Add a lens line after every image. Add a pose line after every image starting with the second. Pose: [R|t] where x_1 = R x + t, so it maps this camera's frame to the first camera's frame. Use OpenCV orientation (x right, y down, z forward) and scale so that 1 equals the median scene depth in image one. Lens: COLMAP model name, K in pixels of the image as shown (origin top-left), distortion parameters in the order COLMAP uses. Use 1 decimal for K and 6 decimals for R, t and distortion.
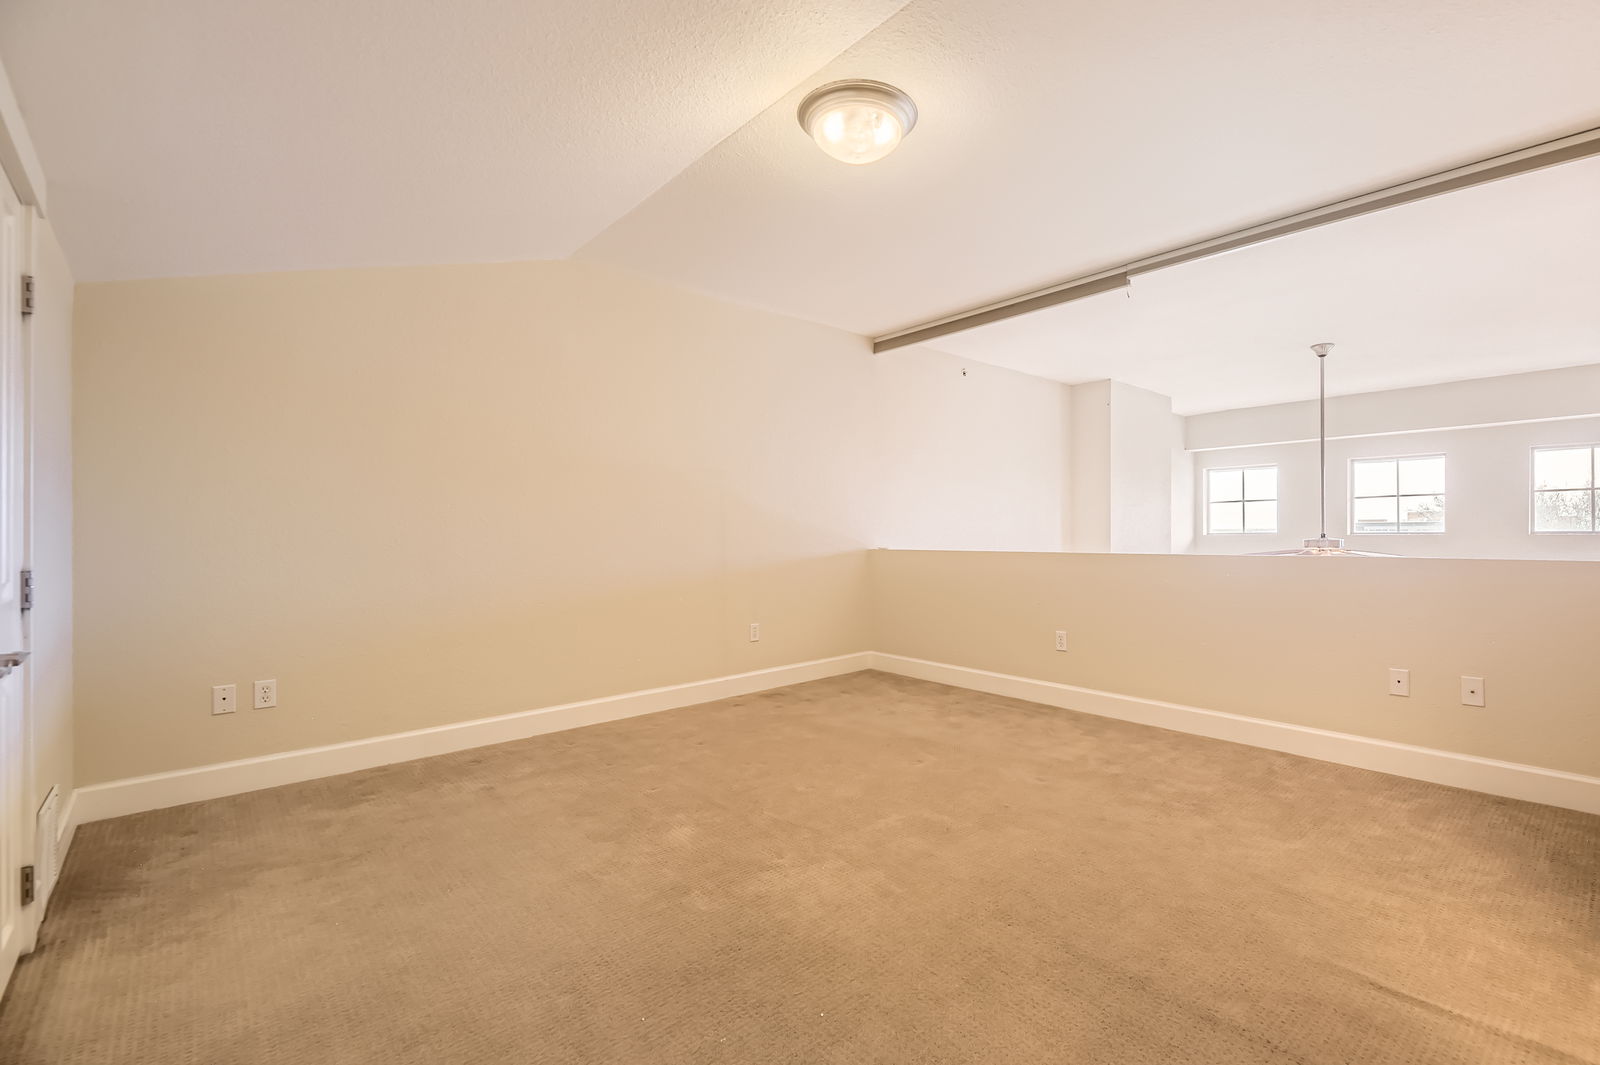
lens RADIAL K [[649.2, 0, 797.9], [0, 649.2, 530.8], [0, 0, 1]] dist [0.003569, -0.000347]
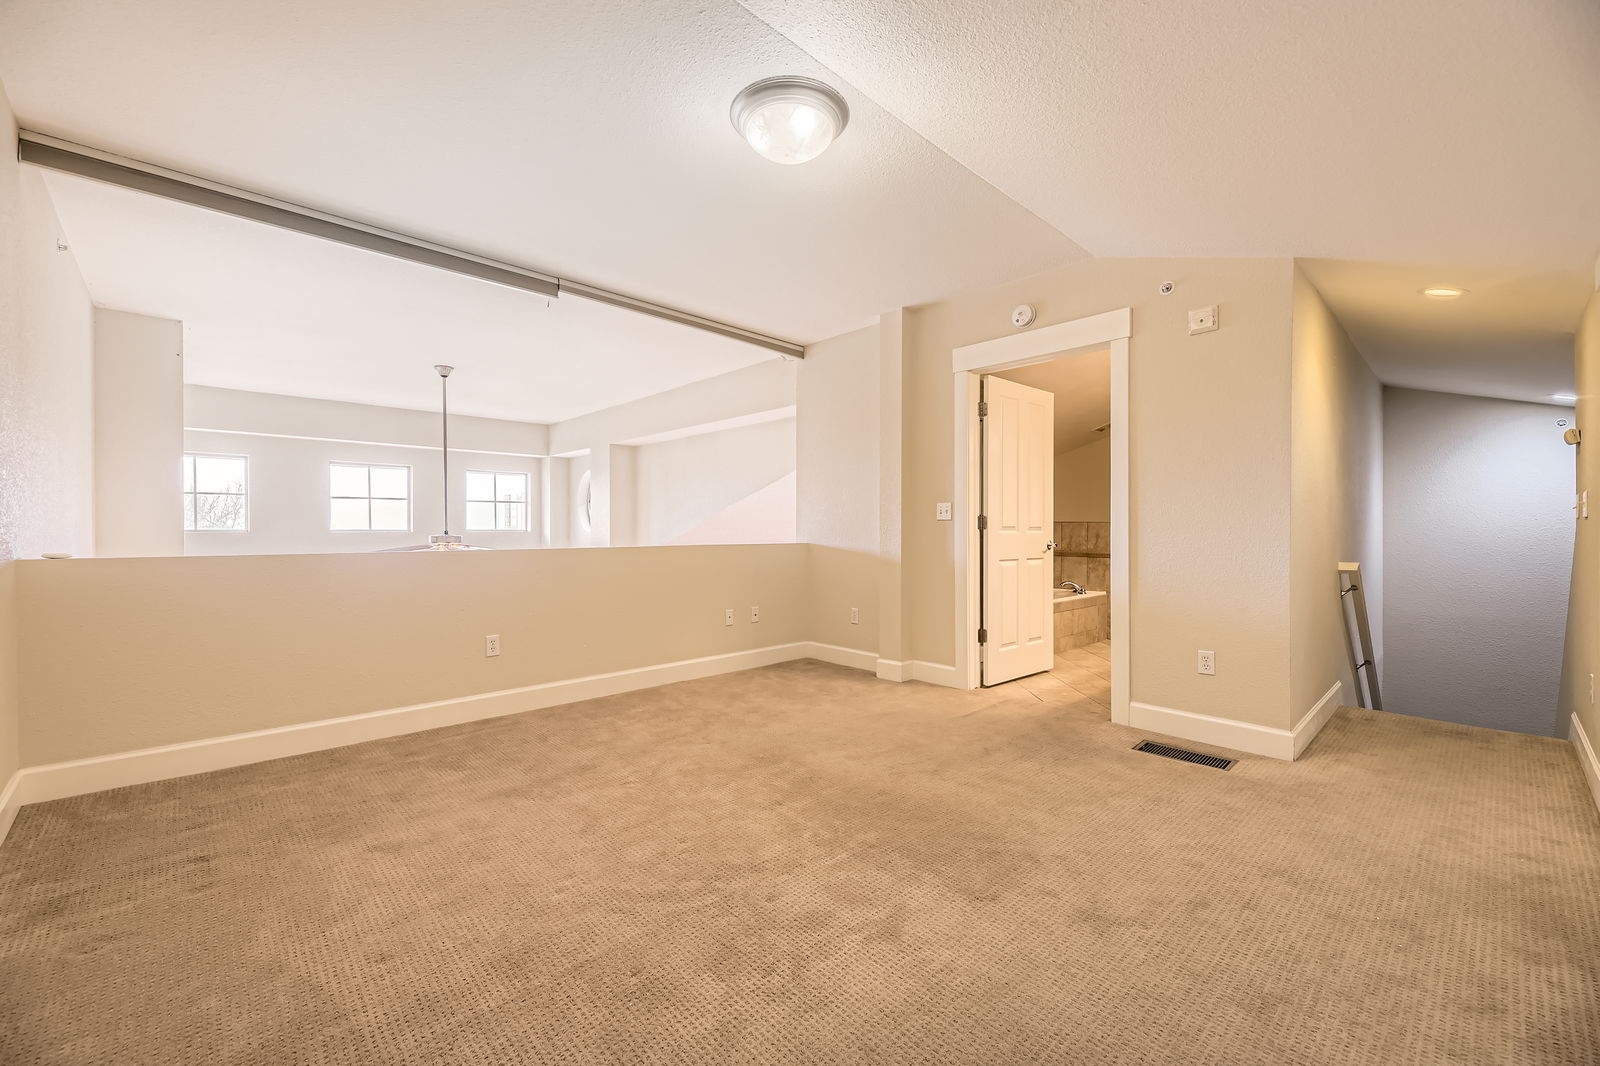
lens RADIAL K [[649.2, 0, 798.1], [0, 649.2, 534.7], [0, 0, 1]] dist [0.003569, -0.000347]
pose [[-0.019840, -0.005303, 0.999789, -0.359575], [-0.003534, 0.999980, 0.005234, 0.002912], [-0.999797, -0.003430, -0.019858, 0.396518]]
